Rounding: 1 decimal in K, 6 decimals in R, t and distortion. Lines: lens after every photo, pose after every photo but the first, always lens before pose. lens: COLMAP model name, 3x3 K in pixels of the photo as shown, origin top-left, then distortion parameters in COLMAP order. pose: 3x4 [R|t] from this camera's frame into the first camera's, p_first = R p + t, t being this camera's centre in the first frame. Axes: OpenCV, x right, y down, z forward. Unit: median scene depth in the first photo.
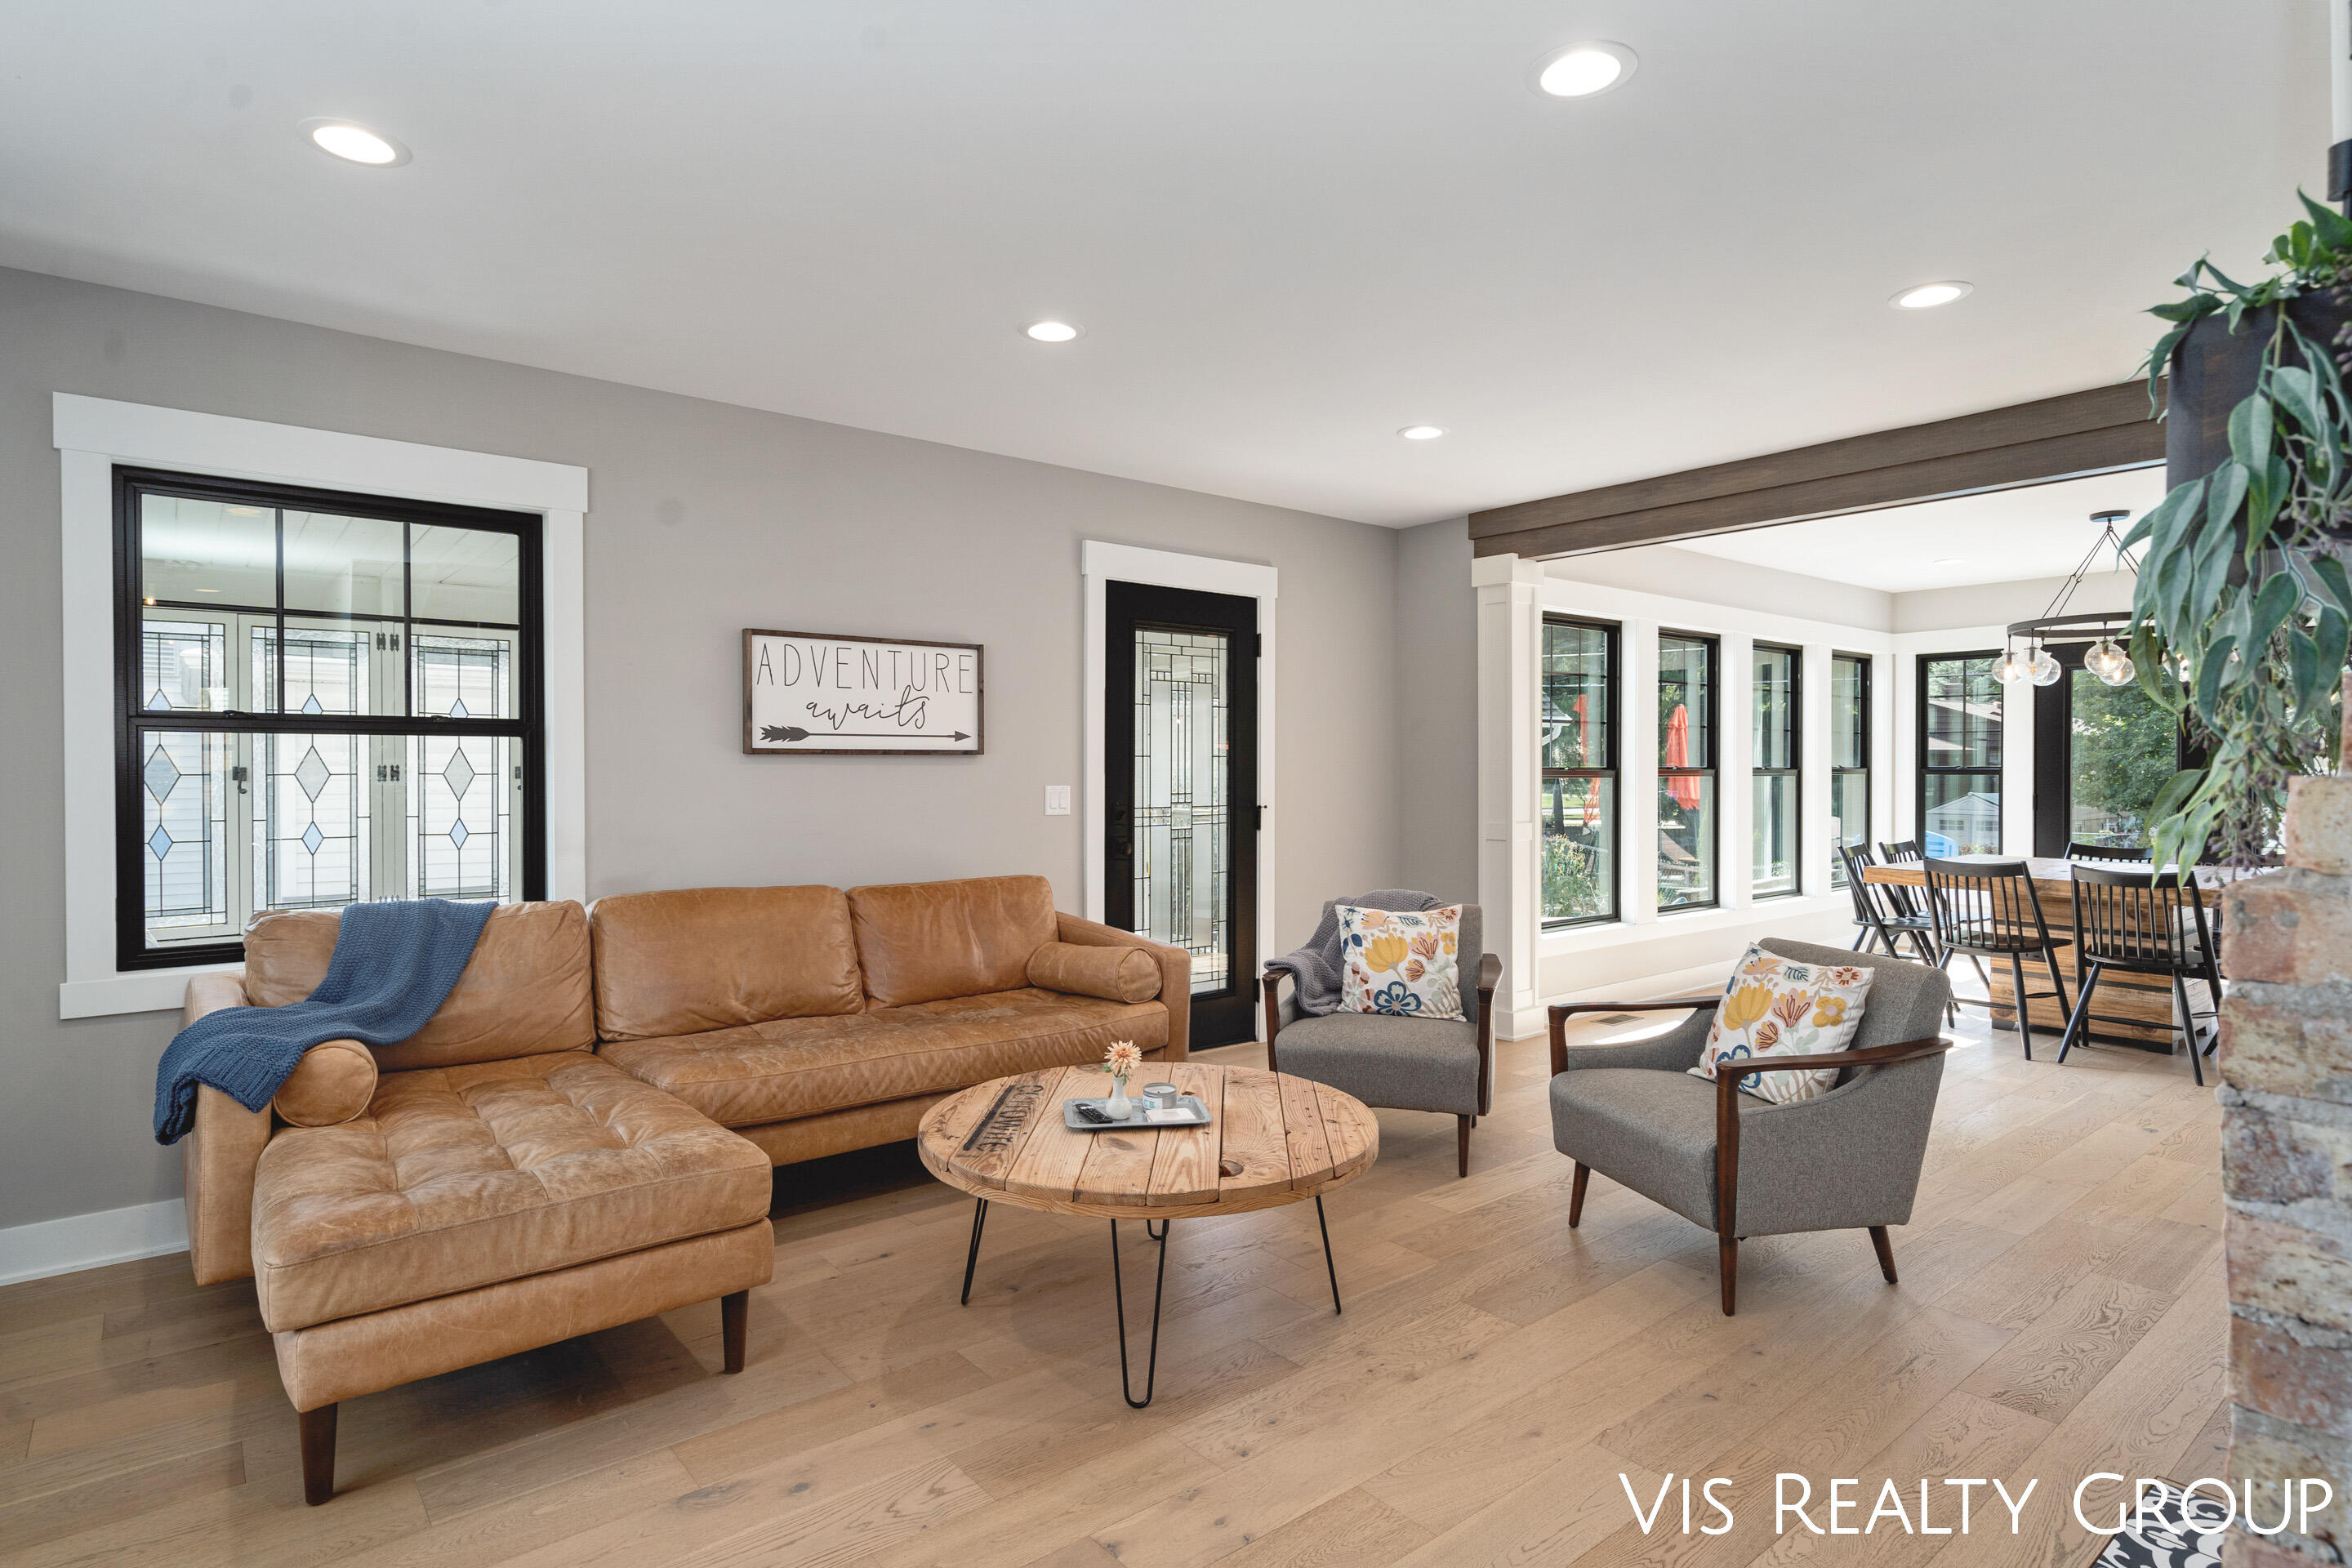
lens RADIAL K [[1231.3, 0, 1163.5], [0, 1231.3, 778.6], [0, 0, 1]] dist [0.004820, 0.001022]
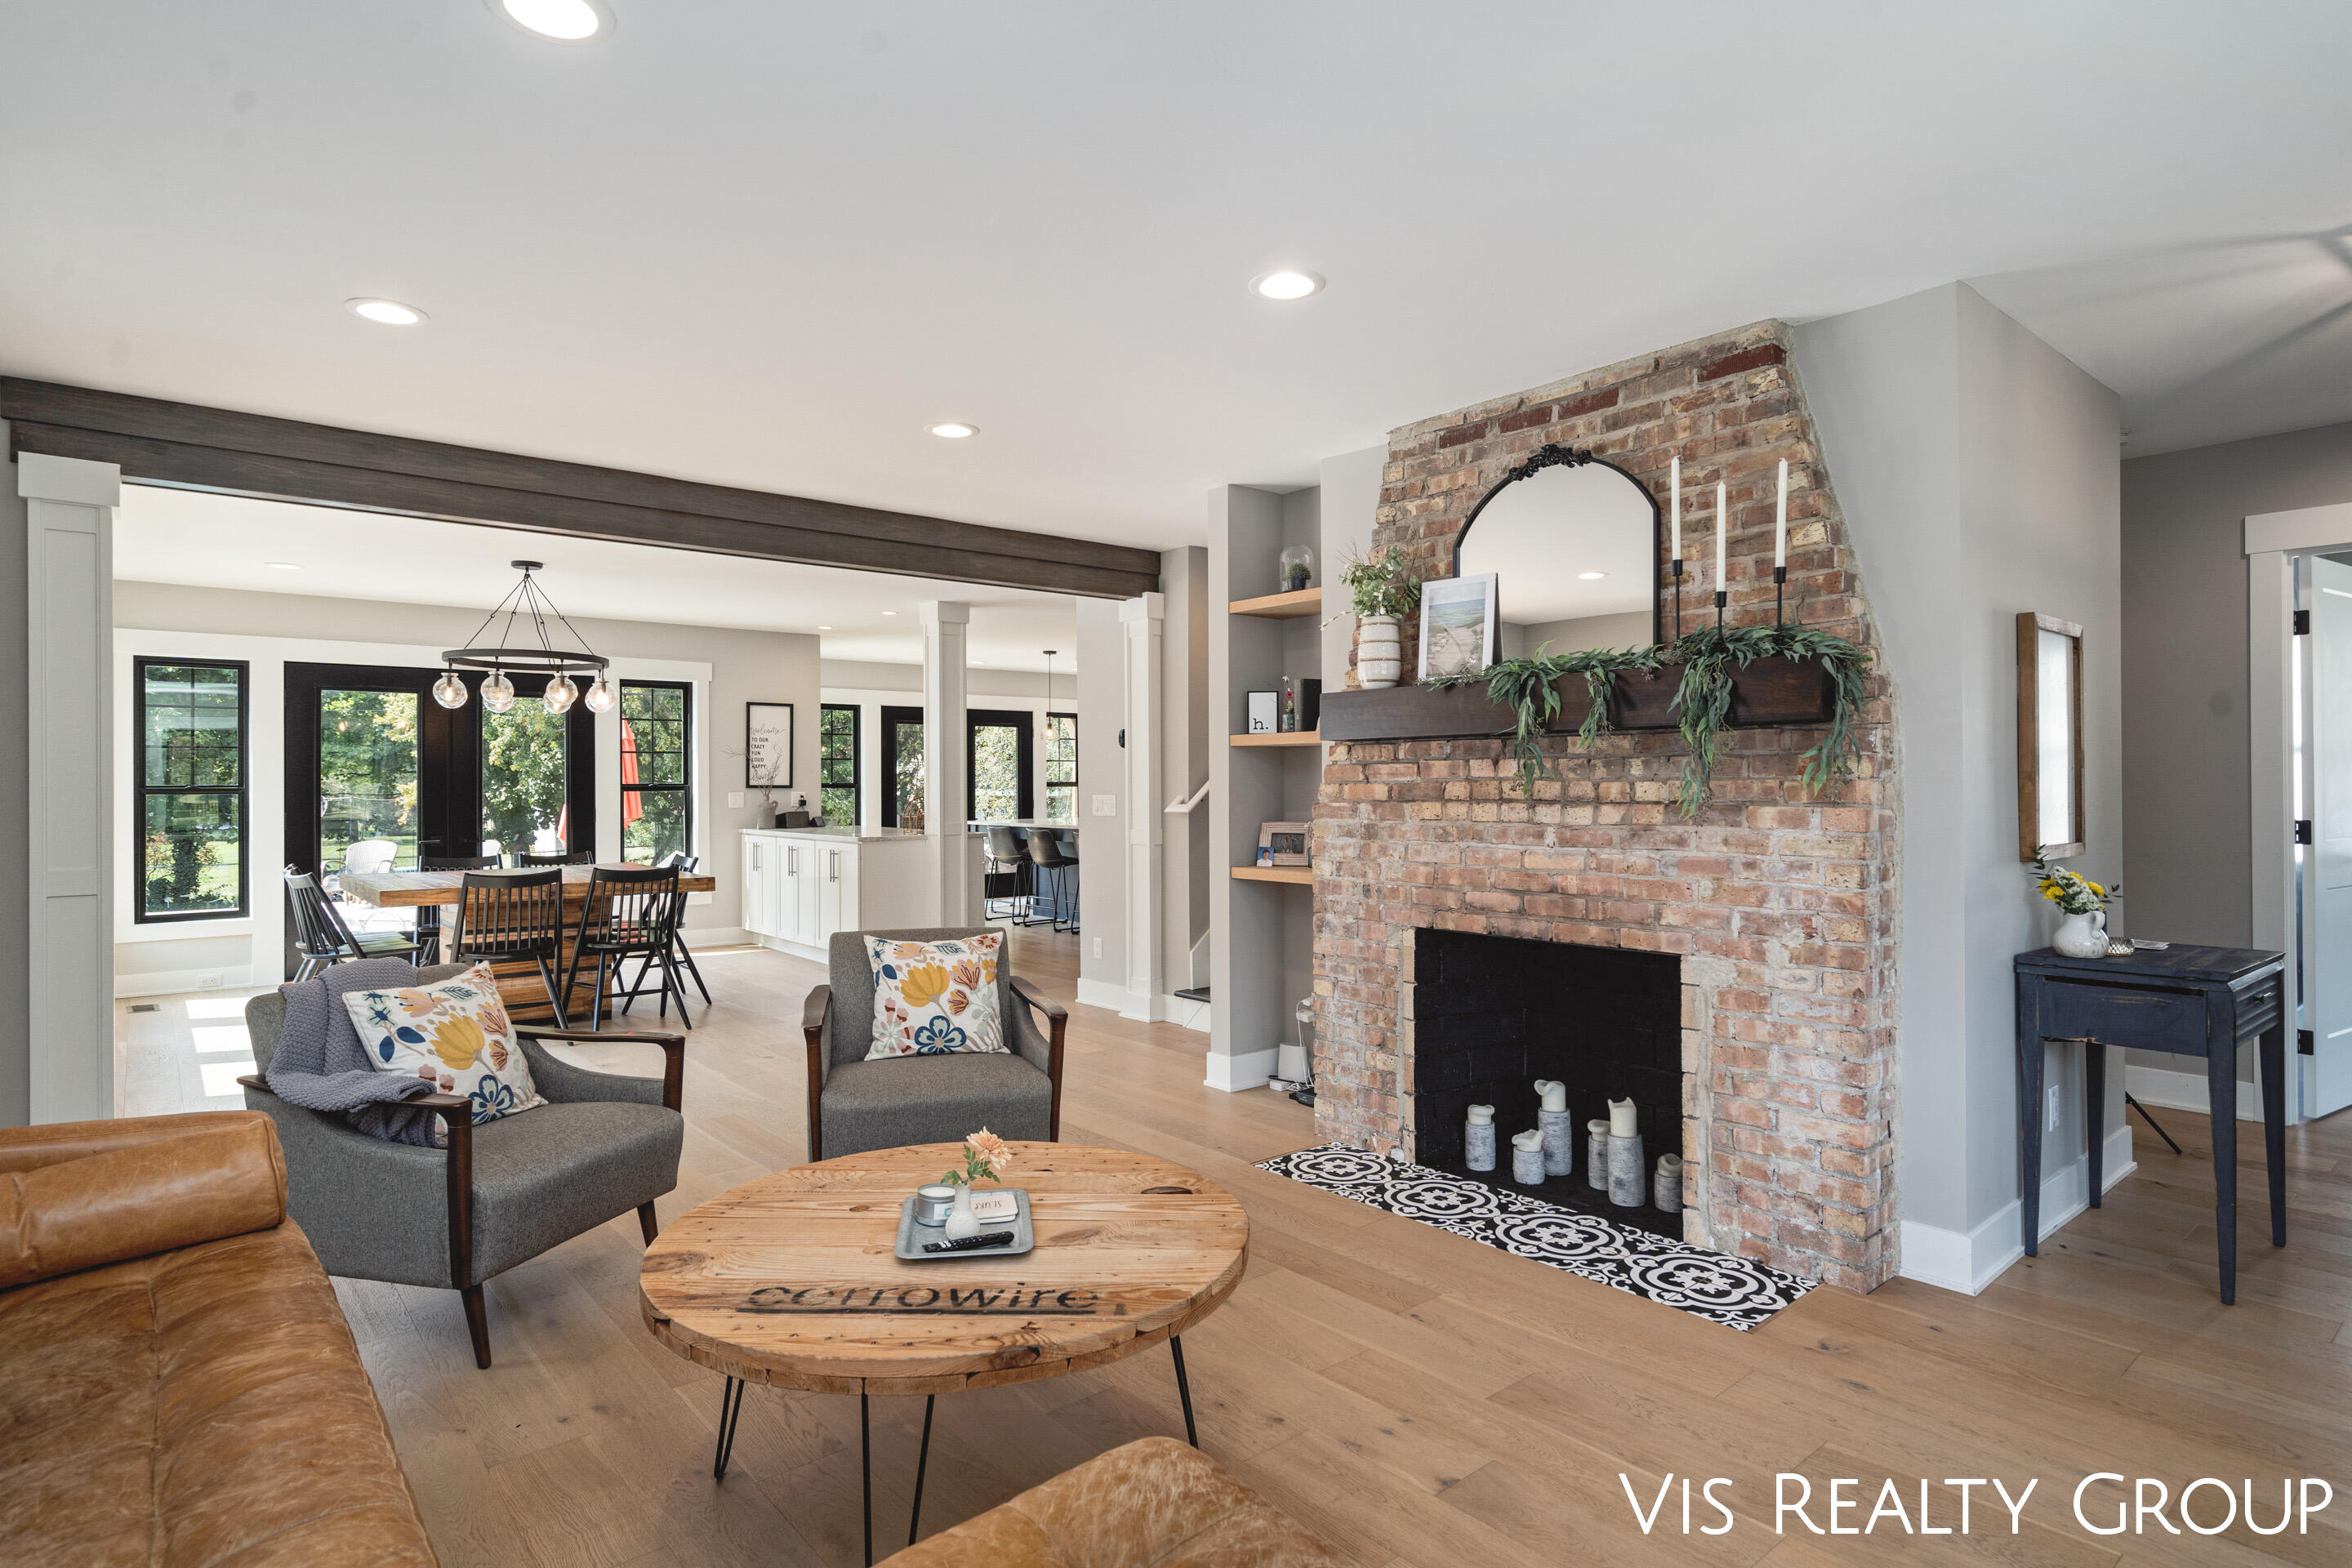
lens RADIAL K [[1231.3, 0, 1176.9], [0, 1231.3, 776.6], [0, 0, 1]] dist [0.004820, 0.001022]
pose [[-0.019597, 0.007359, 0.999781, -0.512848], [0.011129, 0.999913, -0.007142, -0.002474], [-0.999746, 0.010987, -0.019677, 0.560802]]
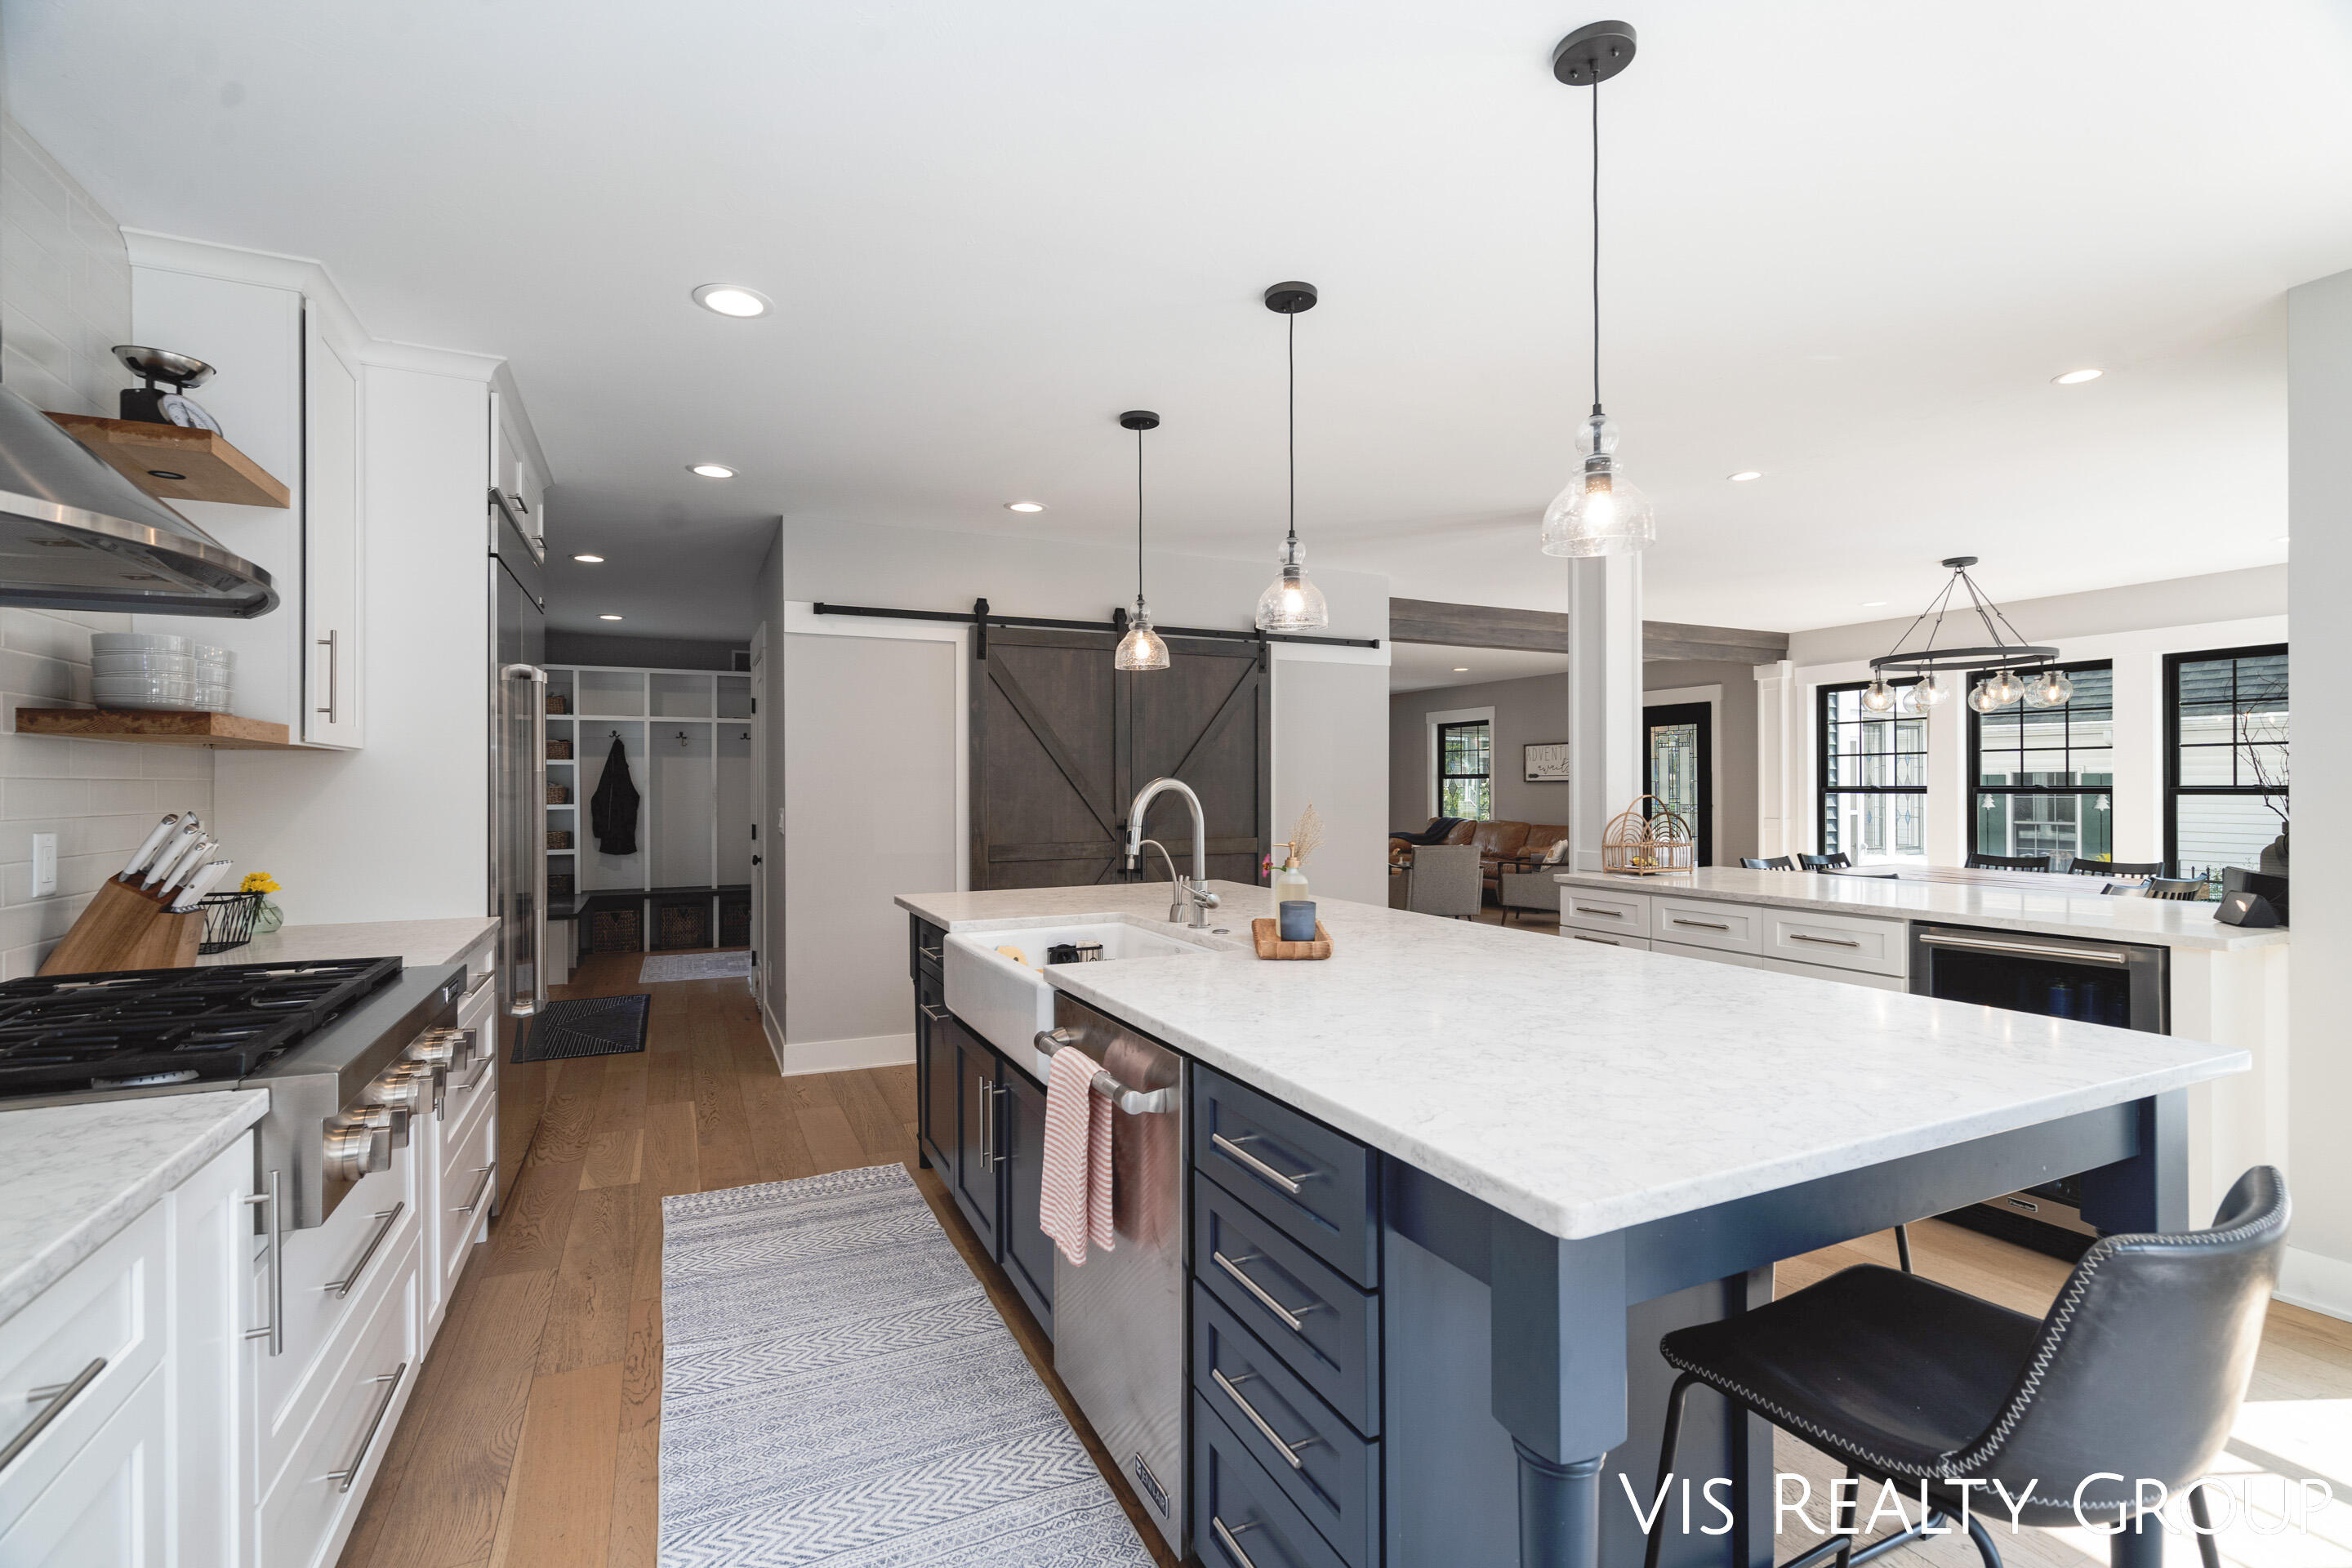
lens RADIAL K [[1072.6, 0, 1168.0], [0, 1072.6, 790.1], [0, 0, 1]] dist [-0.004941, 0.001364]
pose [[-0.241749, 0.004594, -0.970328, 2.539574], [-0.003785, 0.999977, 0.005677, -0.010140], [0.970331, 0.005046, -0.241726, 0.712011]]
